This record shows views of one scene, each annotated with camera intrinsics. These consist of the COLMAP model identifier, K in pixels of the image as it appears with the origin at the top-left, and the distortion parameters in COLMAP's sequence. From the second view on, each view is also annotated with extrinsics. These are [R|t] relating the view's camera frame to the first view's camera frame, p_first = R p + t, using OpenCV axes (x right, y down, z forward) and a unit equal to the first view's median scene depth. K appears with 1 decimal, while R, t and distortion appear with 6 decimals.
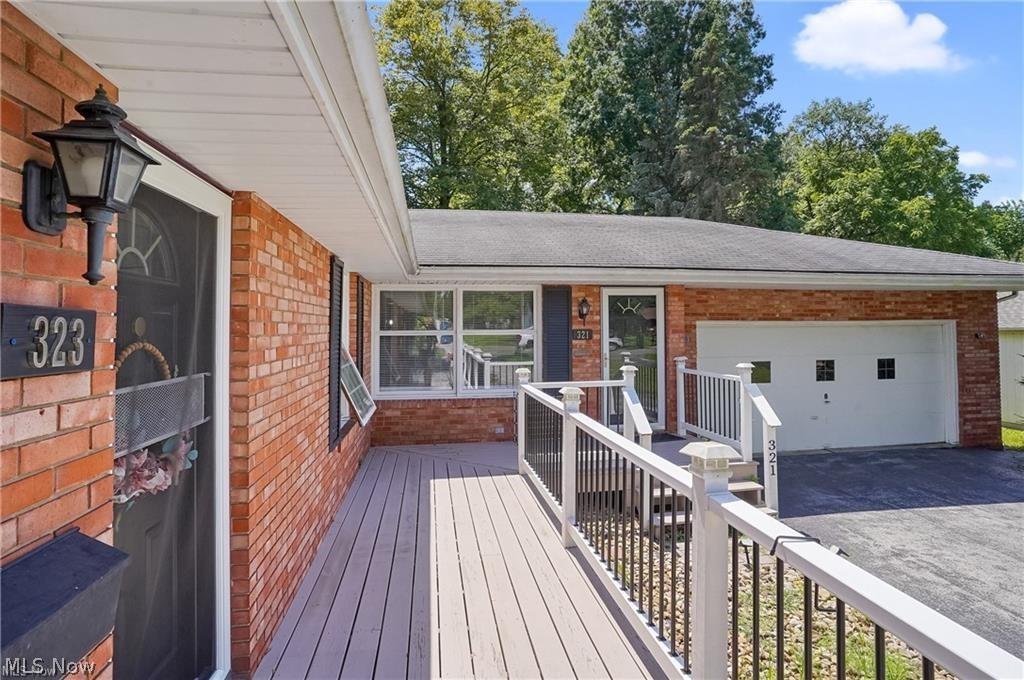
lens RADIAL K [[523.5, 0, 510.9], [0, 523.5, 333.3], [0, 0, 1]] dist [-0.029431, 0.001656]
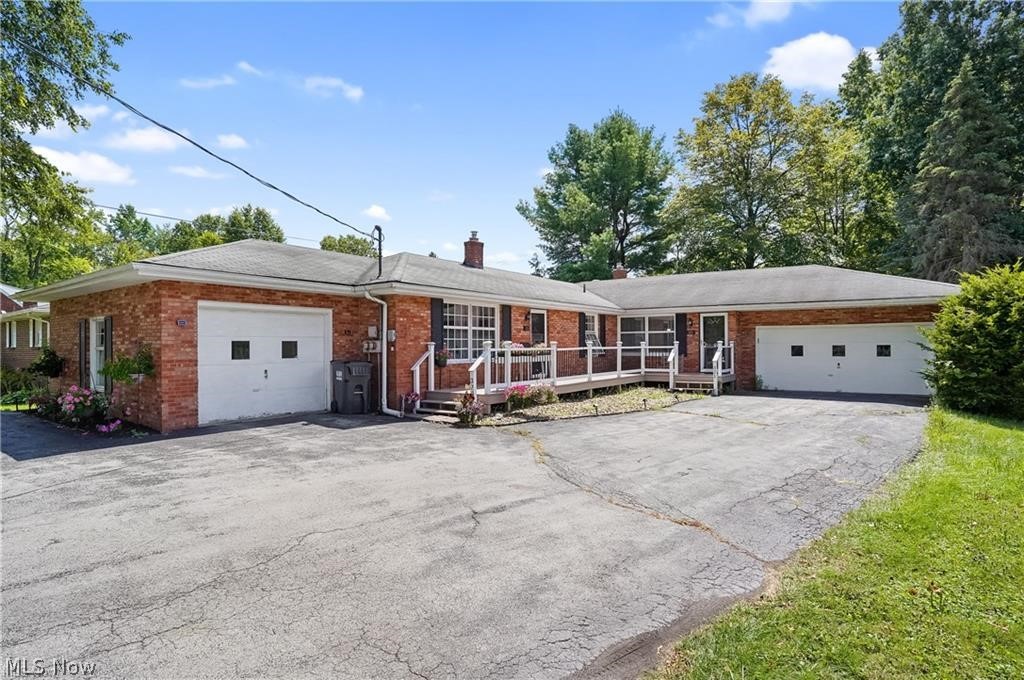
lens RADIAL K [[523.5, 0, 514.0], [0, 523.5, 342.8], [0, 0, 1]] dist [-0.029431, 0.001656]
pose [[0.721806, 0.000956, -0.692095, 1.119590], [-0.003614, 0.999991, -0.002388, 0.054612], [0.692086, 0.004225, 0.721803, -1.252068]]
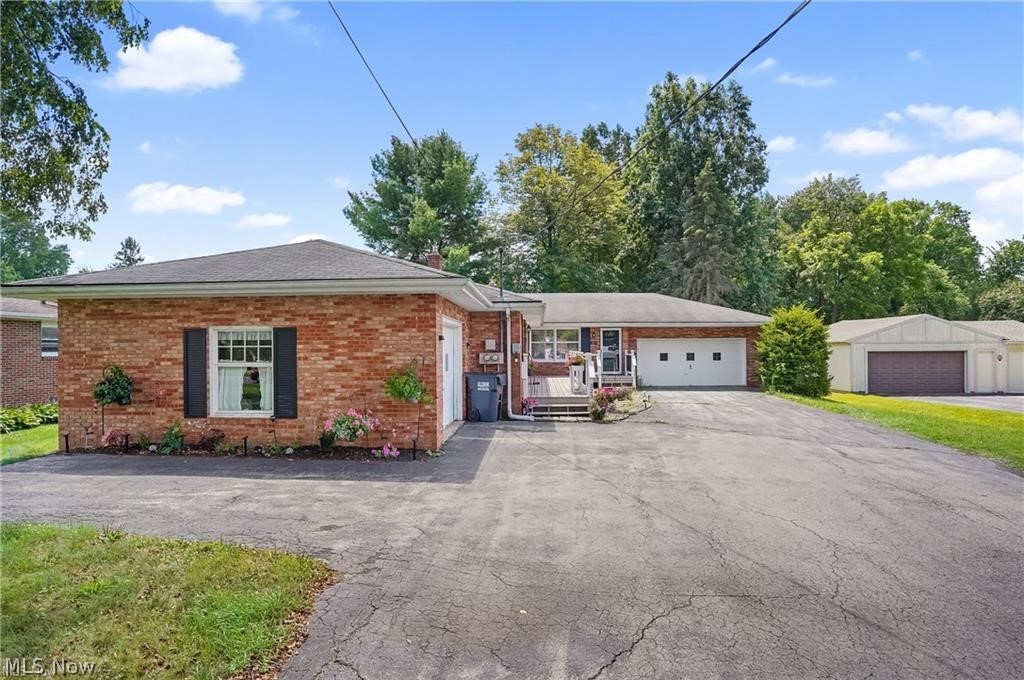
lens RADIAL K [[523.5, 0, 513.5], [0, 523.5, 339.8], [0, 0, 1]] dist [-0.029431, 0.001656]
pose [[0.979379, -0.001769, -0.202025, 0.267234], [-0.001995, 0.999828, -0.018423, 0.037292], [0.202023, 0.018446, 0.979207, -1.960904]]
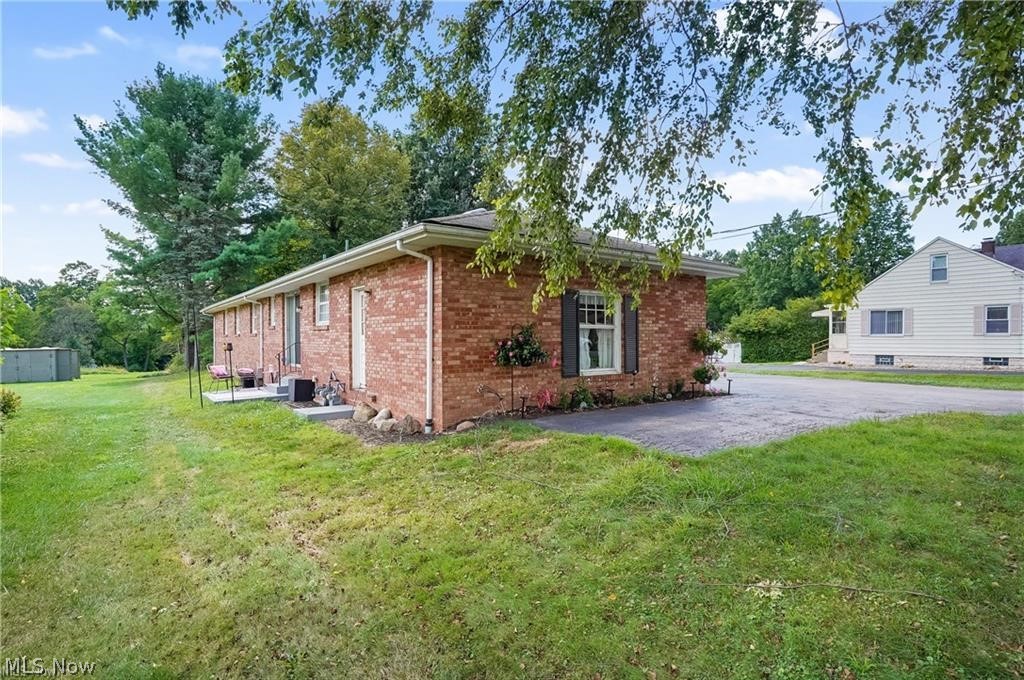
lens RADIAL K [[523.5, 0, 511.7], [0, 523.5, 340.0], [0, 0, 1]] dist [-0.029431, 0.001656]
pose [[0.875485, 0.002067, 0.483241, -1.213528], [0.003111, 0.999946, -0.009912, 0.110624], [-0.483235, 0.010181, 0.875431, -1.960396]]
